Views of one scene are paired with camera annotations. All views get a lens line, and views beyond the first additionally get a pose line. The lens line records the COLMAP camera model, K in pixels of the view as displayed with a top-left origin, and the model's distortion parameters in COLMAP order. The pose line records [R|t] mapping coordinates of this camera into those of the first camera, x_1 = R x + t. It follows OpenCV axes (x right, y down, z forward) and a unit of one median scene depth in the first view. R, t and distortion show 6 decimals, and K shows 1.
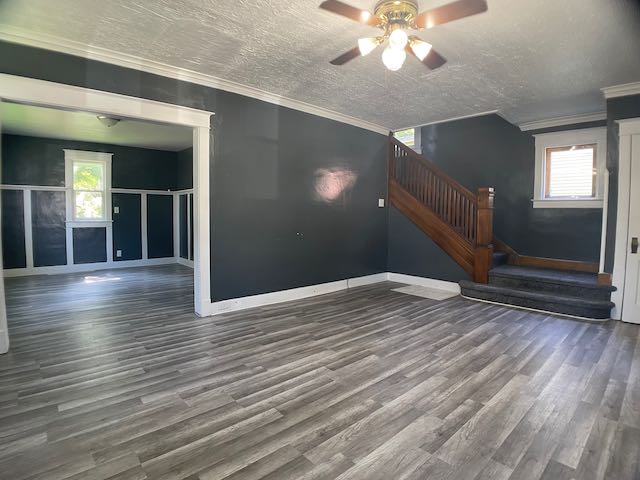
lens RADIAL K [[334.3, 0, 312.8], [0, 334.3, 236.0], [0, 0, 1]] dist [-0.074241, 0.003182]
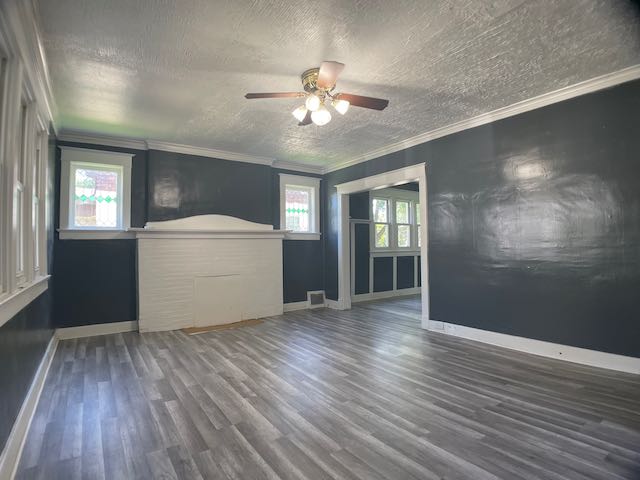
lens RADIAL K [[334.3, 0, 312.8], [0, 334.3, 236.0], [0, 0, 1]] dist [-0.074241, 0.003182]
pose [[-0.122234, -0.040029, -0.991694, 0.671007], [-0.049314, 0.998197, -0.034213, -0.025763], [0.991275, 0.044722, -0.123988, 0.523195]]
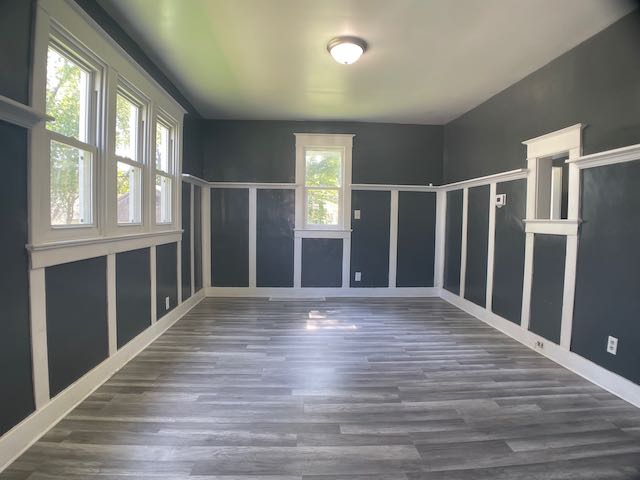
lens RADIAL K [[334.3, 0, 312.8], [0, 334.3, 236.0], [0, 0, 1]] dist [-0.074241, 0.003182]
pose [[0.781189, 0.036394, -0.623233, -0.311500], [-0.043677, 0.999039, 0.003592, -0.044045], [0.622765, 0.024415, 0.782028, 0.516644]]
